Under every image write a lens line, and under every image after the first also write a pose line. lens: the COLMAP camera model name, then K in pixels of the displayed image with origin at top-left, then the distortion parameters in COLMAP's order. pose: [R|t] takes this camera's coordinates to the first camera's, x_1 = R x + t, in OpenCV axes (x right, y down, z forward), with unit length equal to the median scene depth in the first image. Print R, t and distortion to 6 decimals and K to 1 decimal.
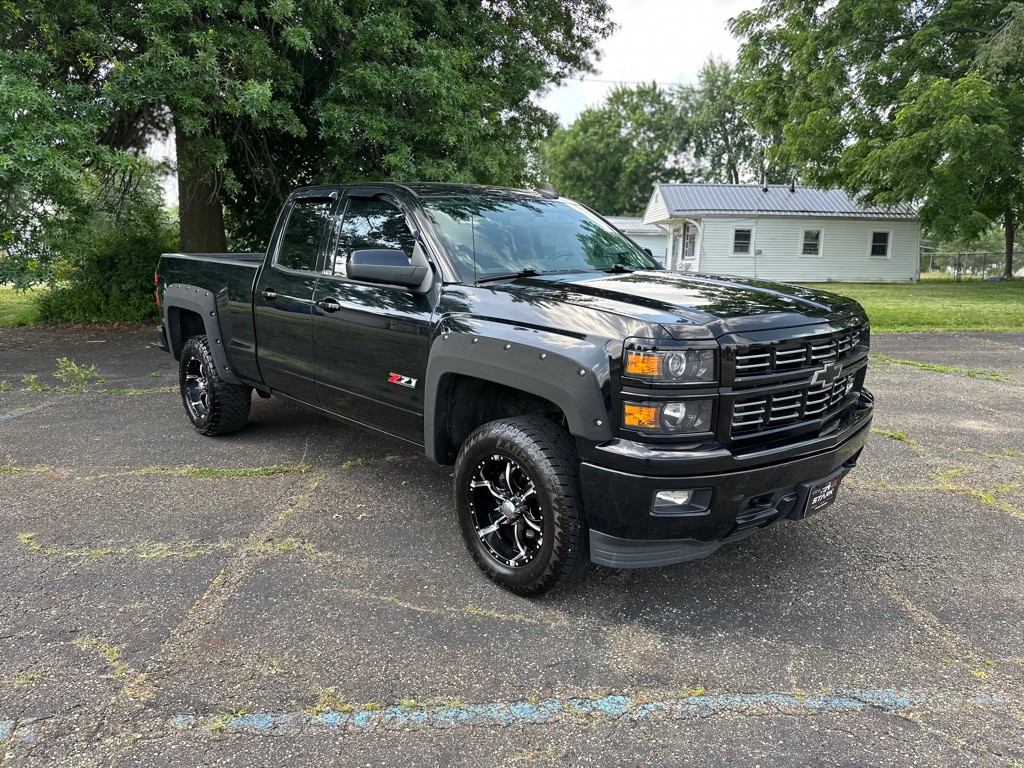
lens RADIAL K [[716.2, 0, 525.3], [0, 716.2, 388.2], [0, 0, 1]] dist [0.021073, -0.033911]
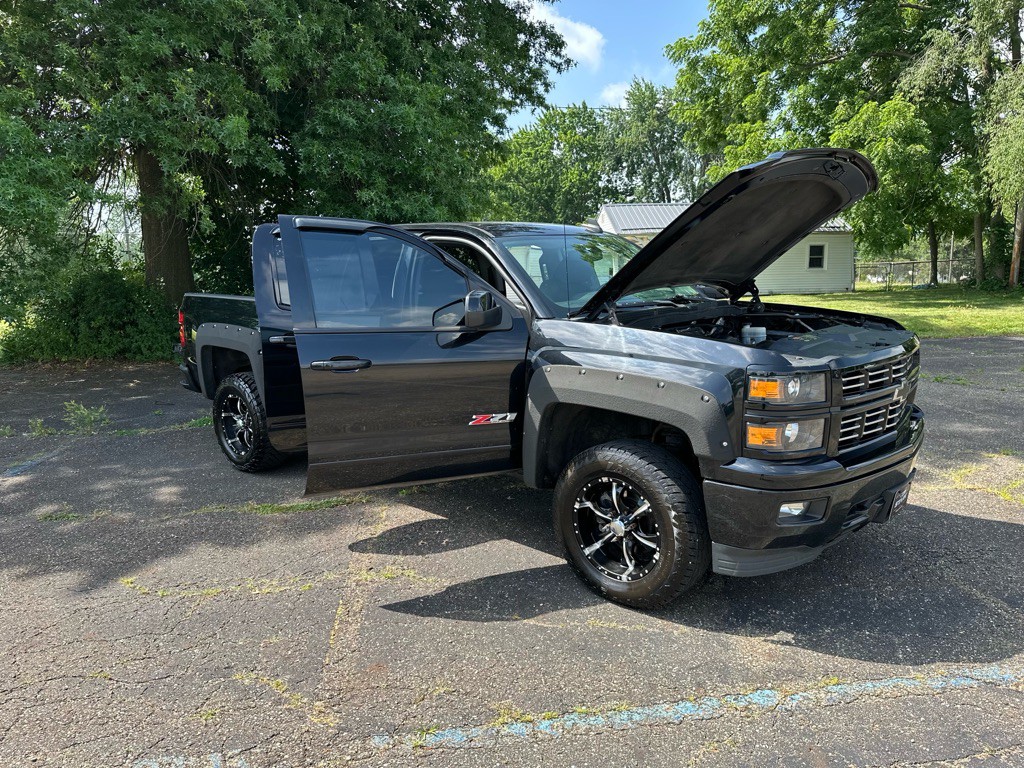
lens RADIAL K [[716.2, 0, 518.2], [0, 716.2, 382.8], [0, 0, 1]] dist [0.021073, -0.033911]
pose [[0.996742, -0.040561, 0.069720, -0.125483], [0.042941, 0.998533, -0.032991, -0.009849], [-0.068279, 0.035878, 0.997021, -0.038366]]
